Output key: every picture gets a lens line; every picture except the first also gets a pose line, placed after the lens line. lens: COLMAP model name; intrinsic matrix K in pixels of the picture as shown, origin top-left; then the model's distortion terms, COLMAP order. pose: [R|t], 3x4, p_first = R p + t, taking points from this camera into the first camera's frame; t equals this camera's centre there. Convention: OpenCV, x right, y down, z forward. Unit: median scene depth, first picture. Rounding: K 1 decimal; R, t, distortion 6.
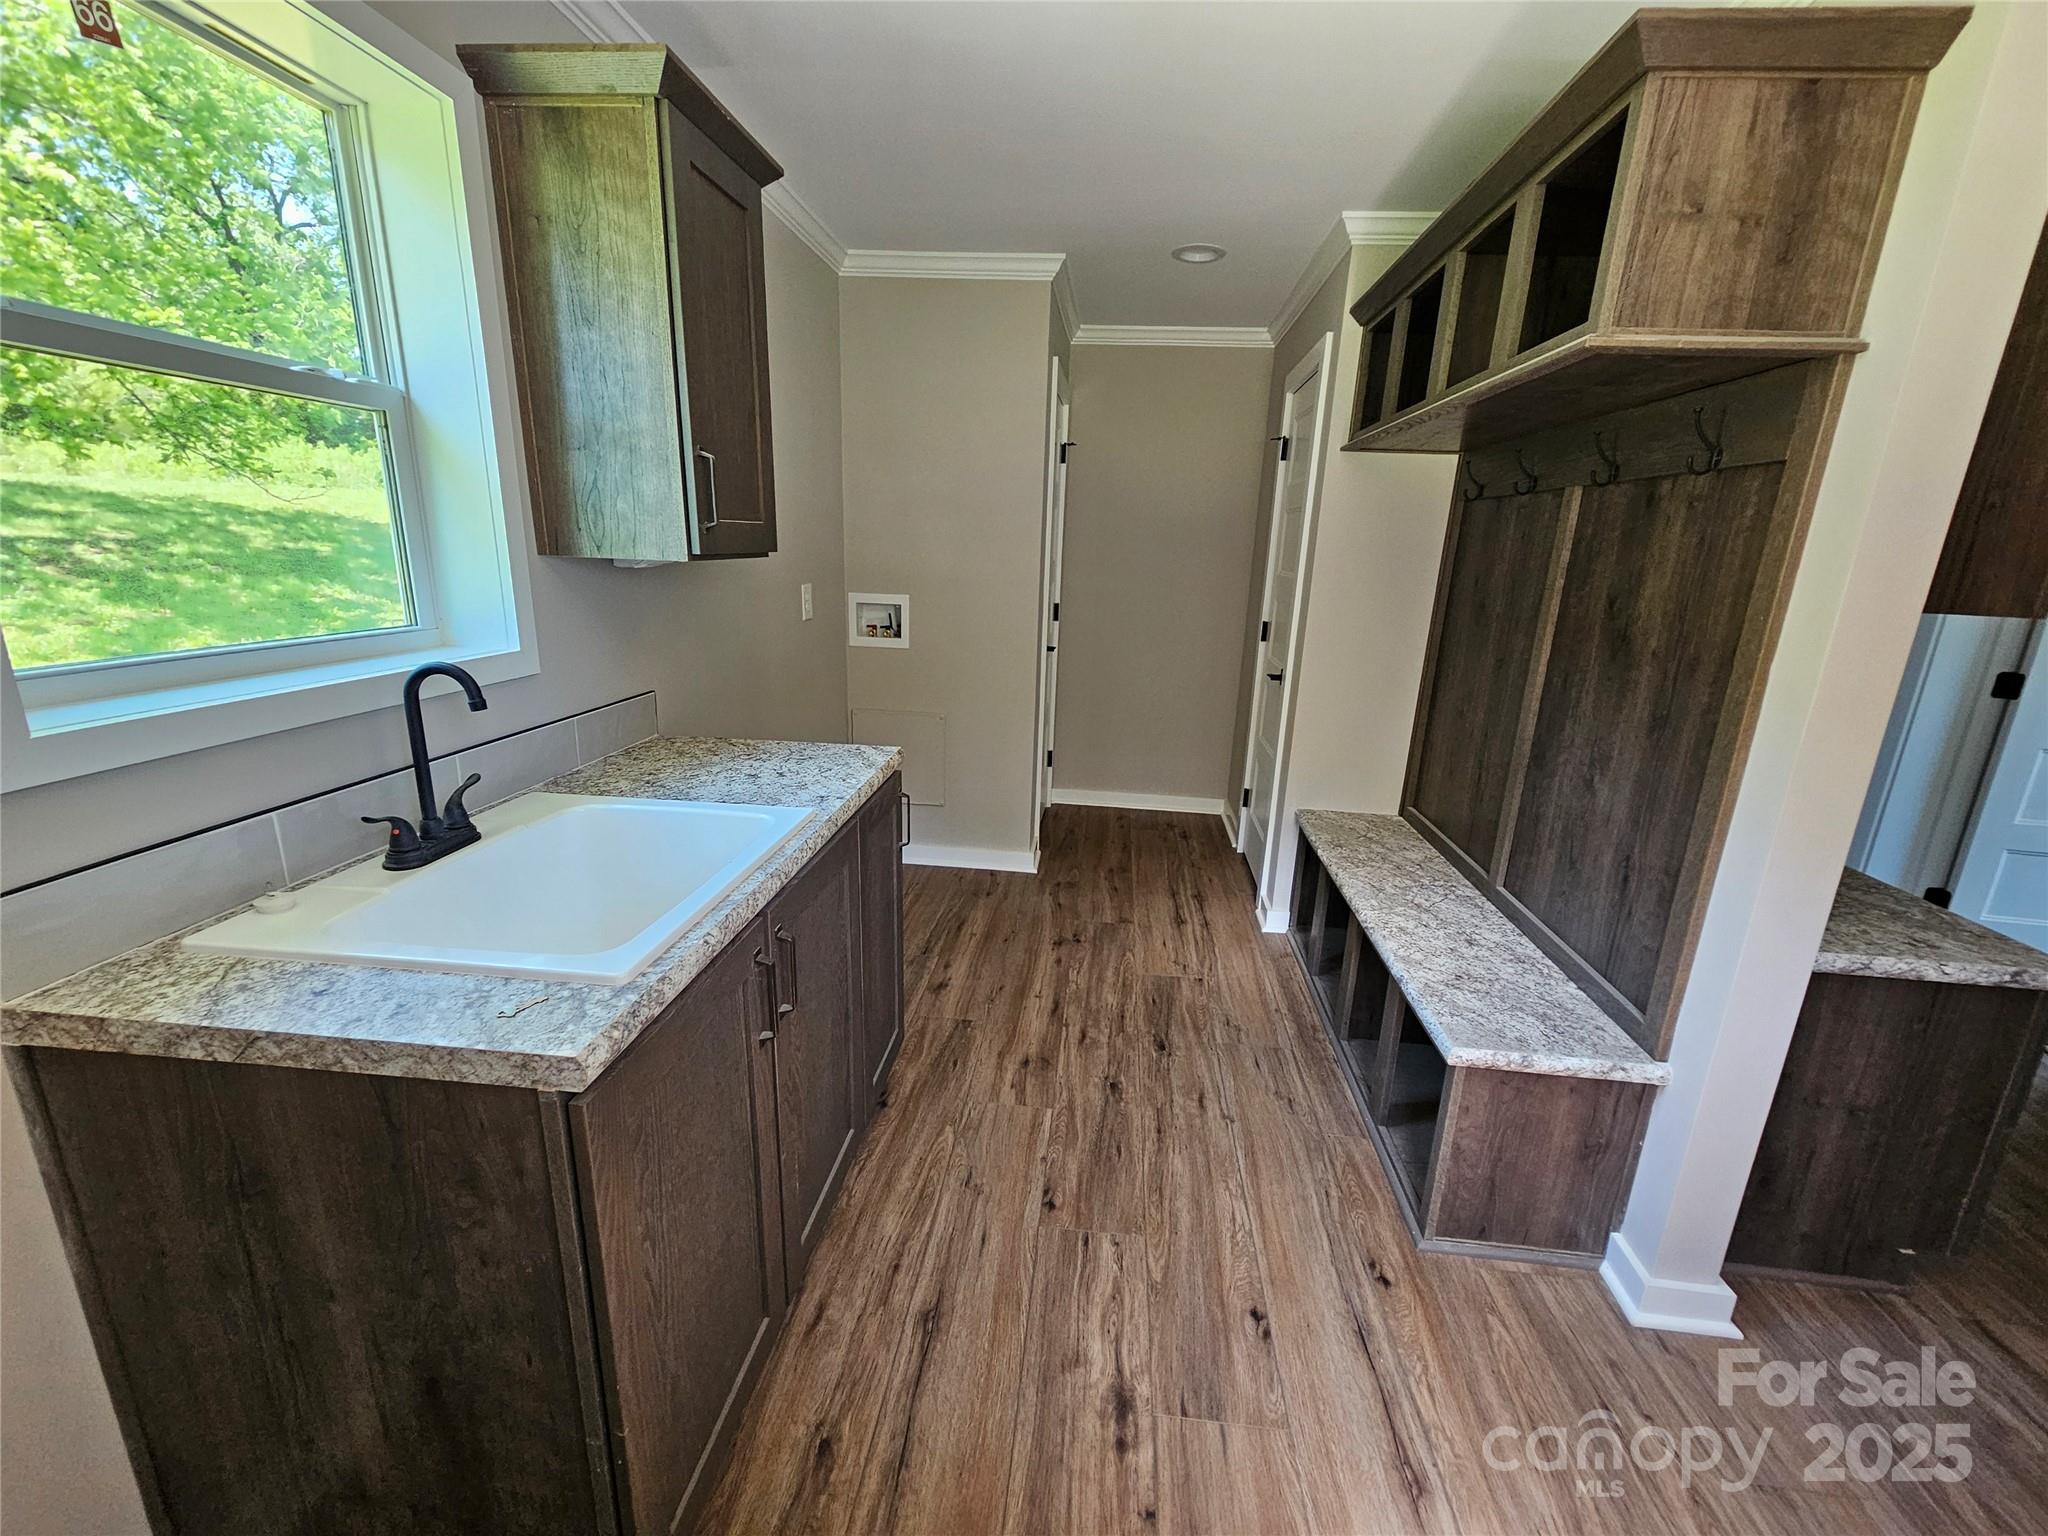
lens RADIAL K [[841.5, 0, 1036.8], [0, 841.5, 765.0], [0, 0, 1]] dist [0.004258, -0.000319]
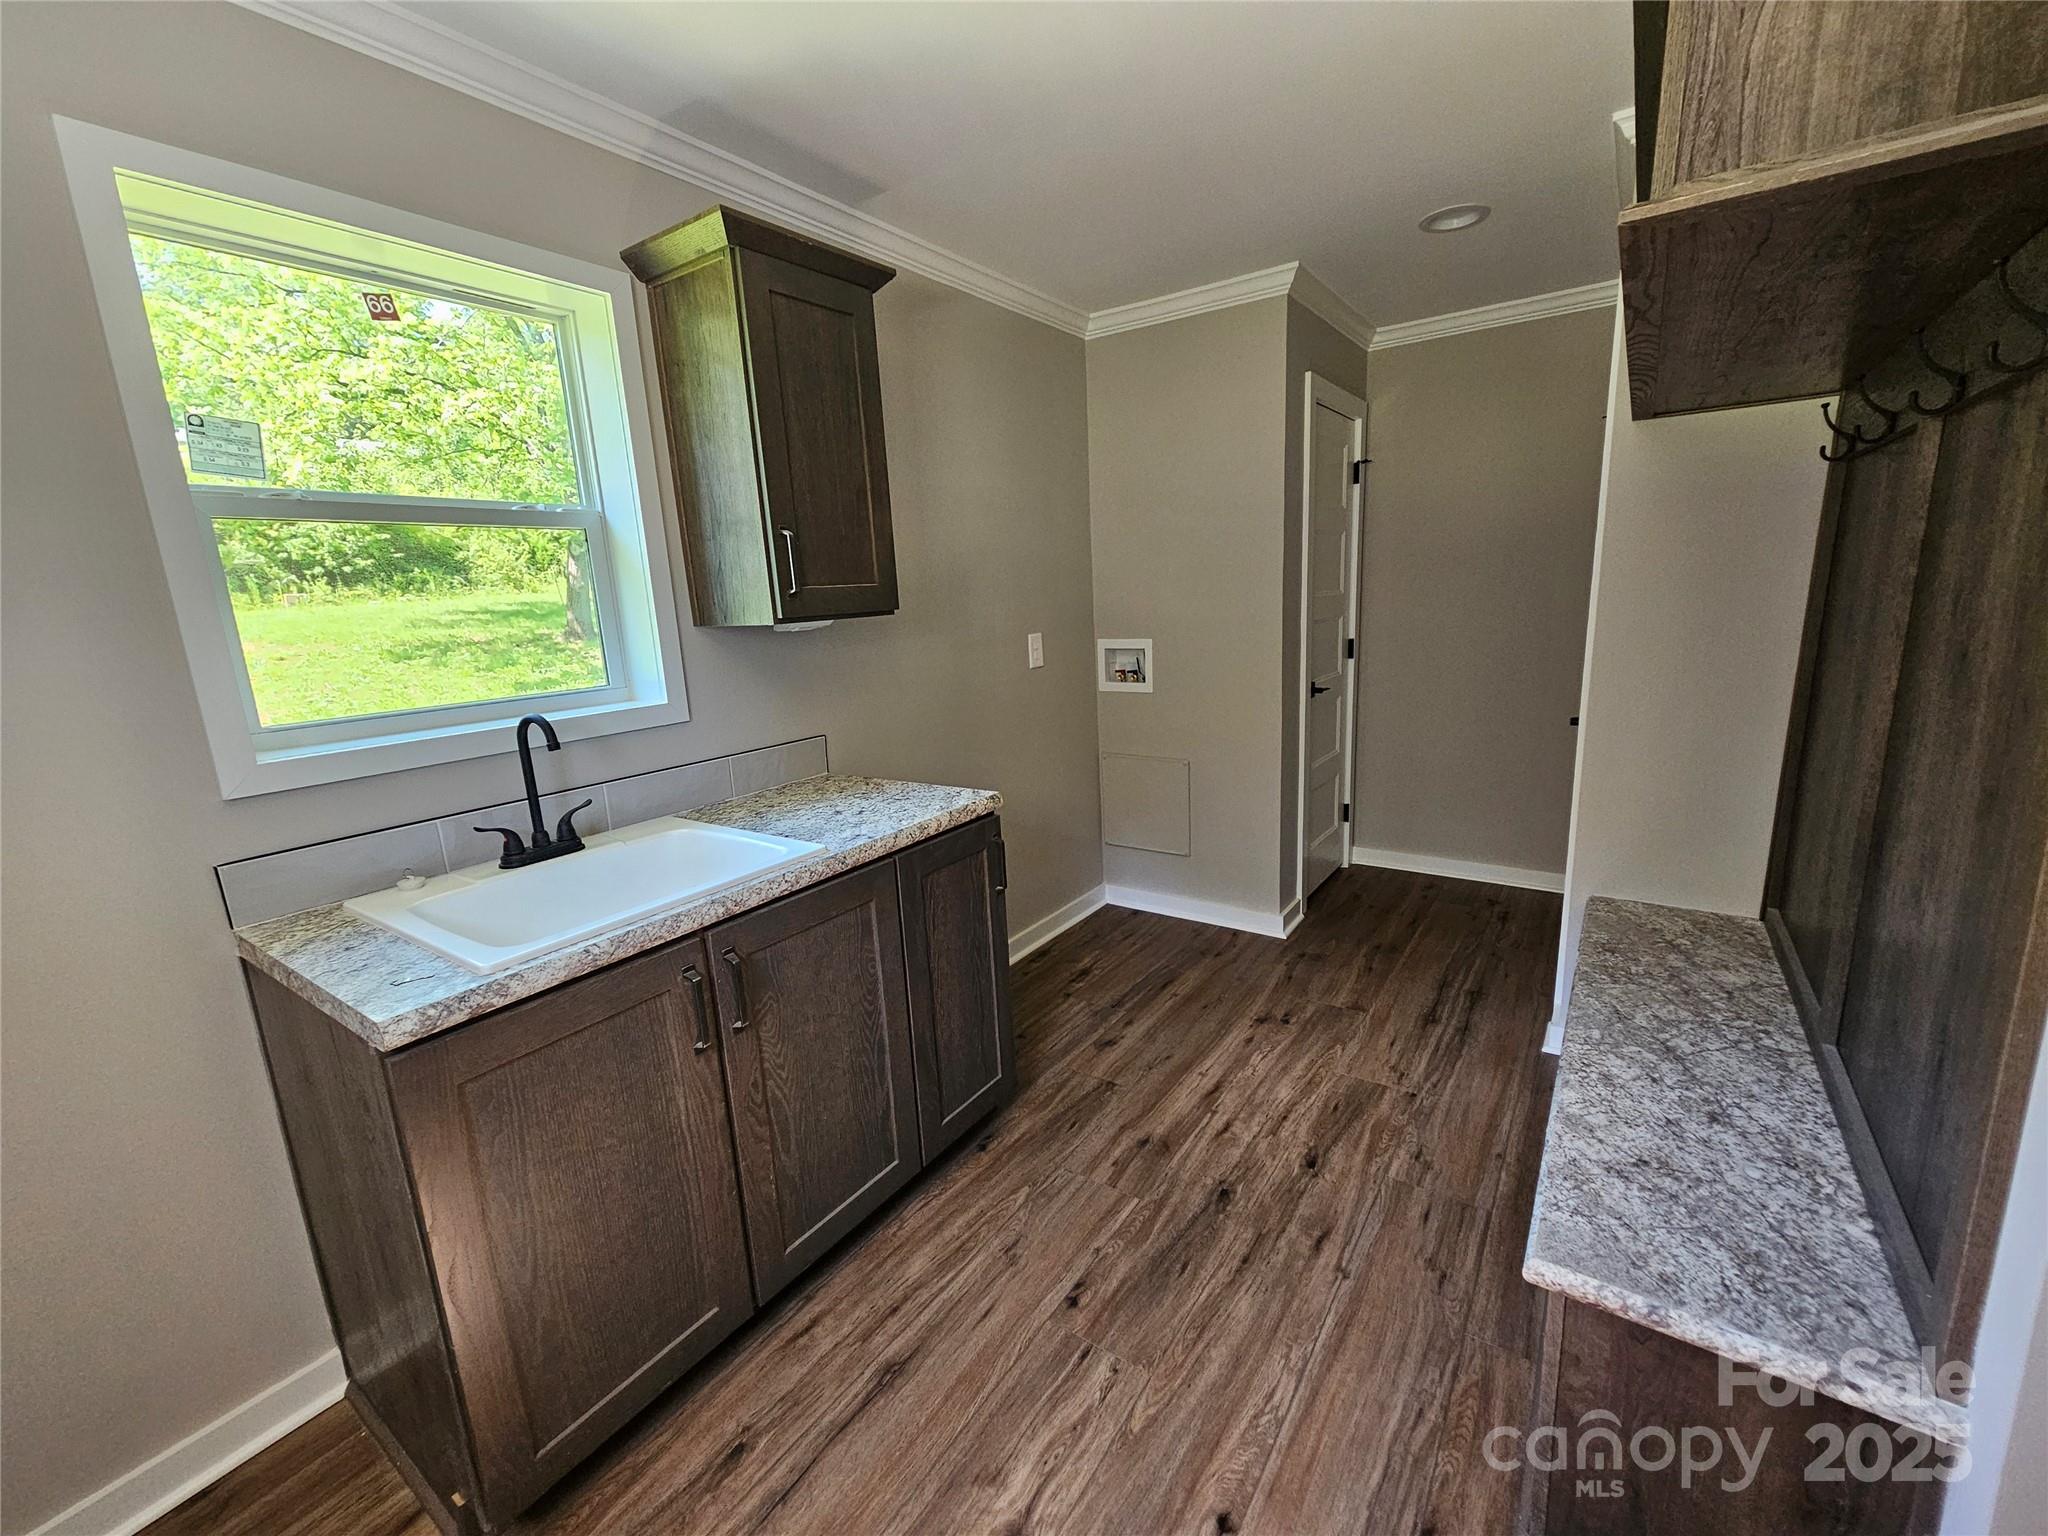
lens RADIAL K [[841.5, 0, 1031.6], [0, 841.5, 766.7], [0, 0, 1]] dist [0.004258, -0.000319]
pose [[0.870060, 0.023916, -0.492366, 0.377177], [-0.048095, 0.998176, -0.036503, -0.017100], [0.490595, 0.055440, 0.869623, 0.142018]]
